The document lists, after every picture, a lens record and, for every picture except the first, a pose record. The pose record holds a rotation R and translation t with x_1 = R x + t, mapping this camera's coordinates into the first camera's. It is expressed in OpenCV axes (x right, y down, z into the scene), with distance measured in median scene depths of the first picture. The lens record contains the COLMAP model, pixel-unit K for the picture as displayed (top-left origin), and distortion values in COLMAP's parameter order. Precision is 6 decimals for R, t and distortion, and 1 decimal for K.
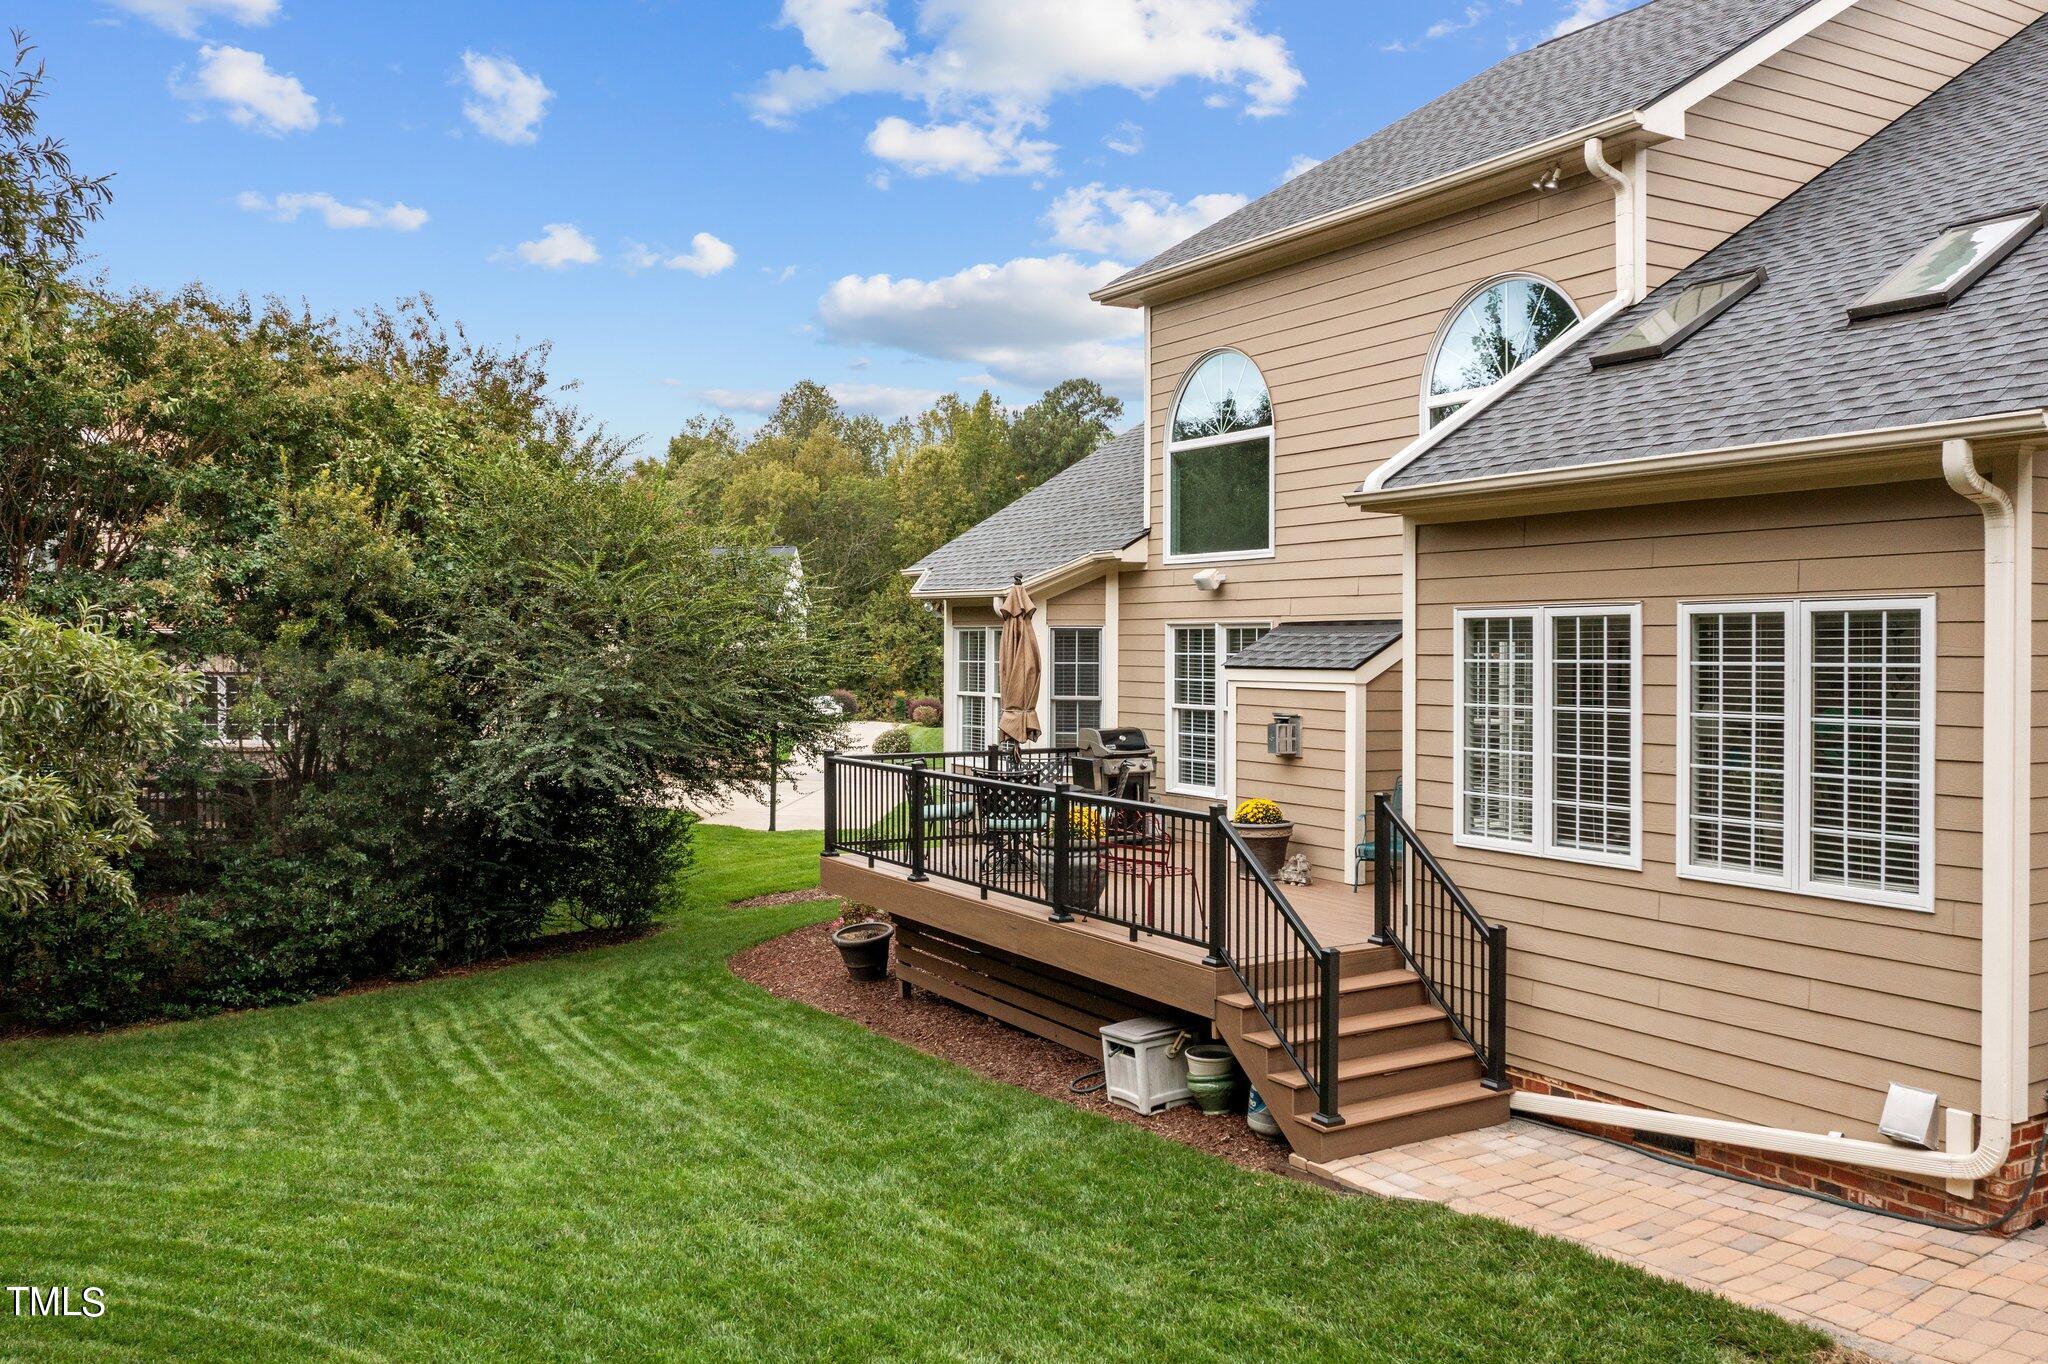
lens RADIAL K [[1632.7, 0, 1023.8], [0, 1632.7, 675.2], [0, 0, 1]] dist [-0.002267, -0.020054]
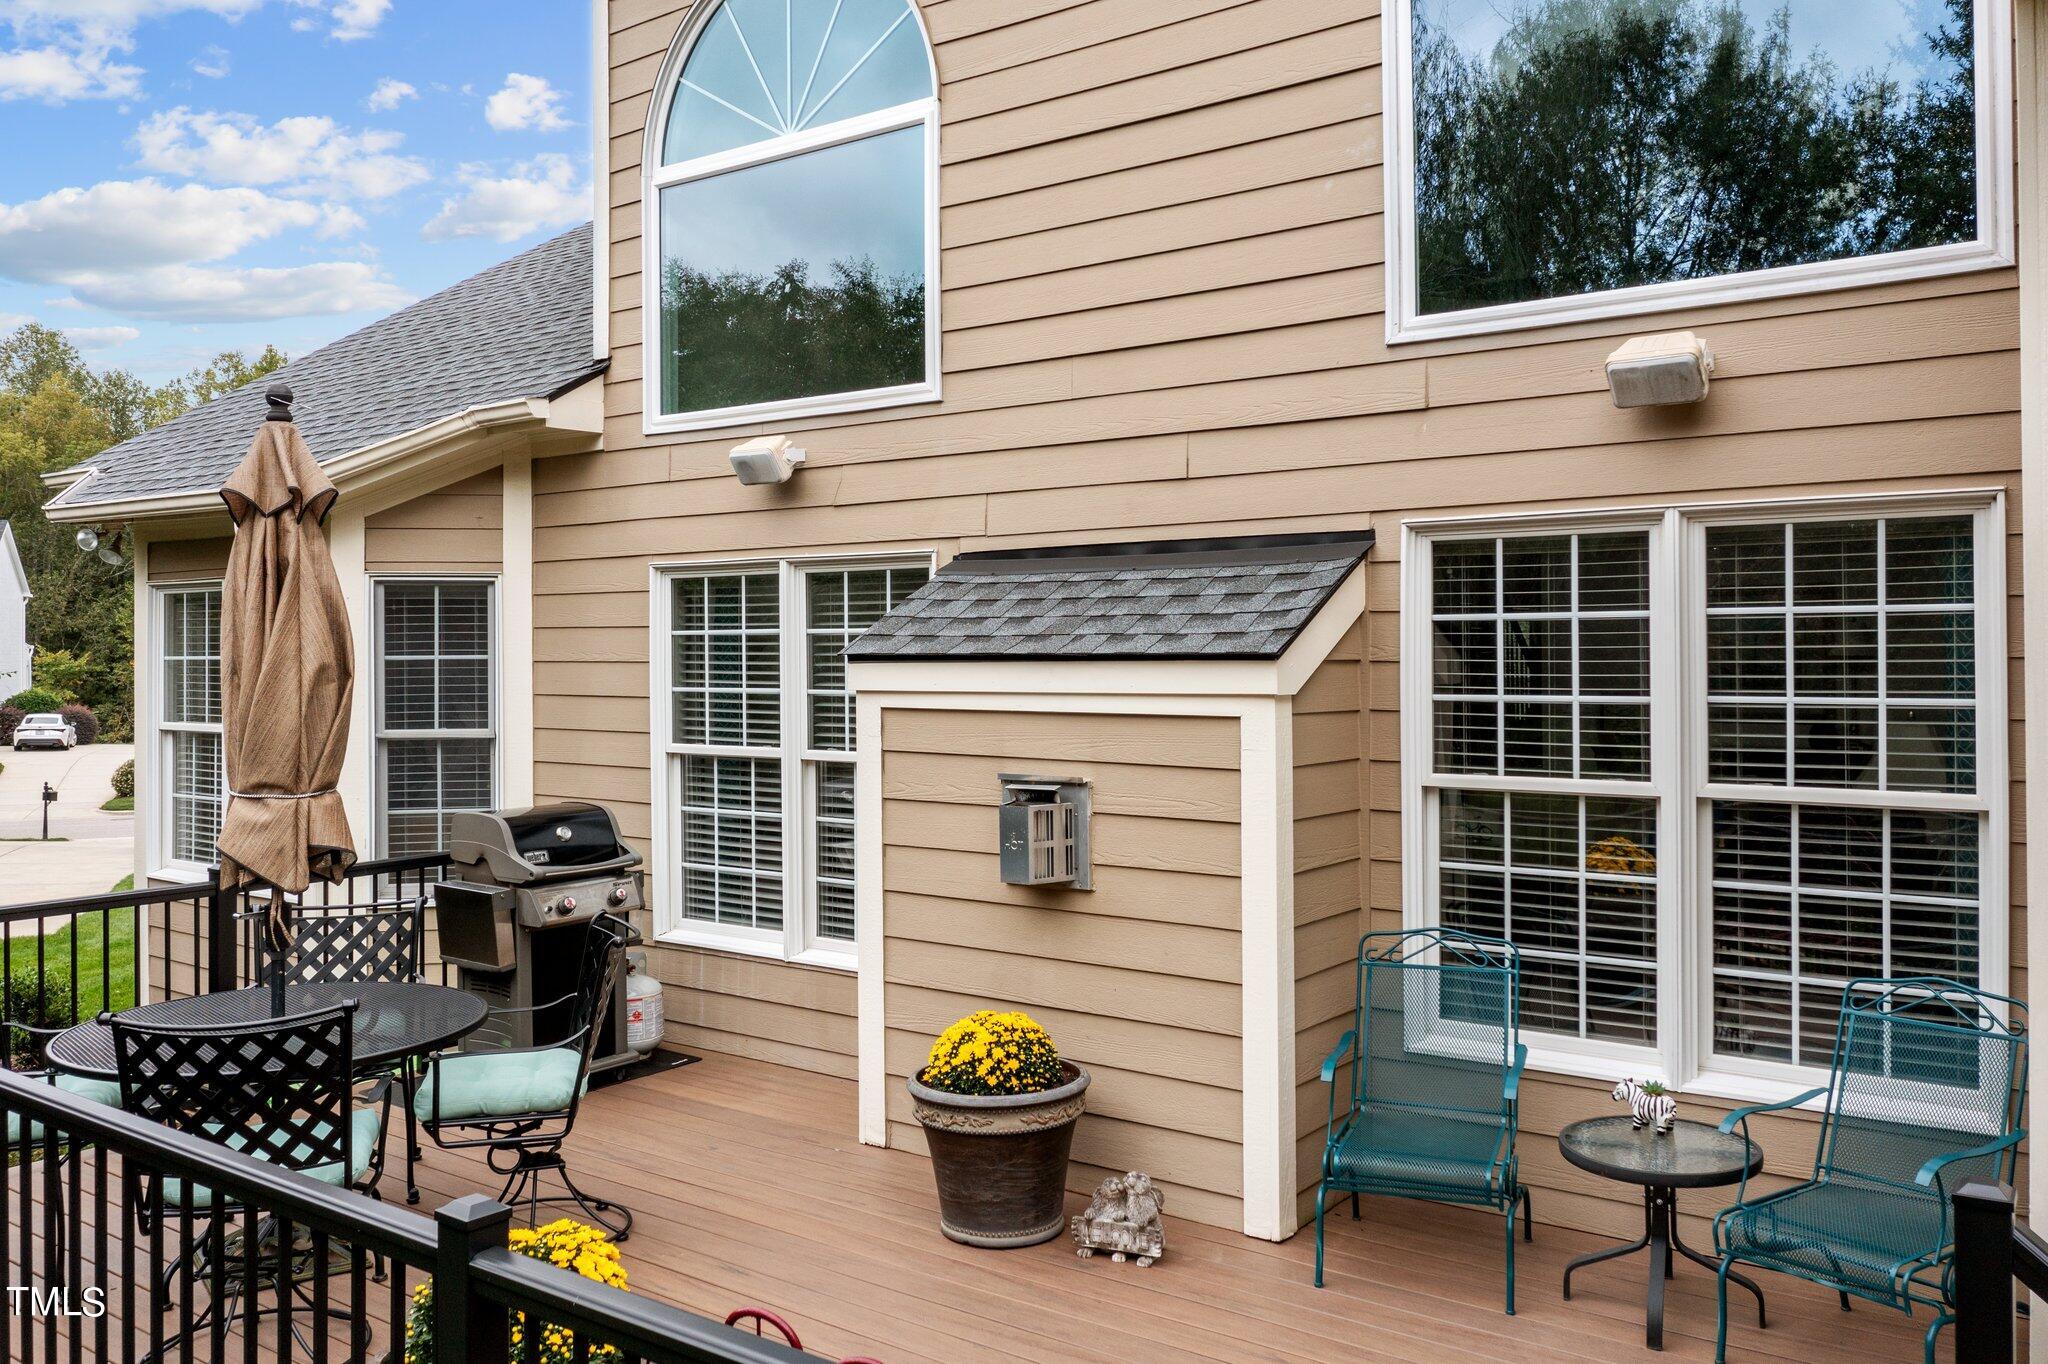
lens RADIAL K [[1641.3, 0, 1023.9], [0, 1641.3, 633.1], [0, 0, 1]] dist [-0.009088, 0.005786]
pose [[0.920719, -0.005574, 0.390187, 0.005096], [0.015861, 0.999606, -0.023146, -0.001057], [-0.389904, 0.027500, 0.920445, 0.553124]]
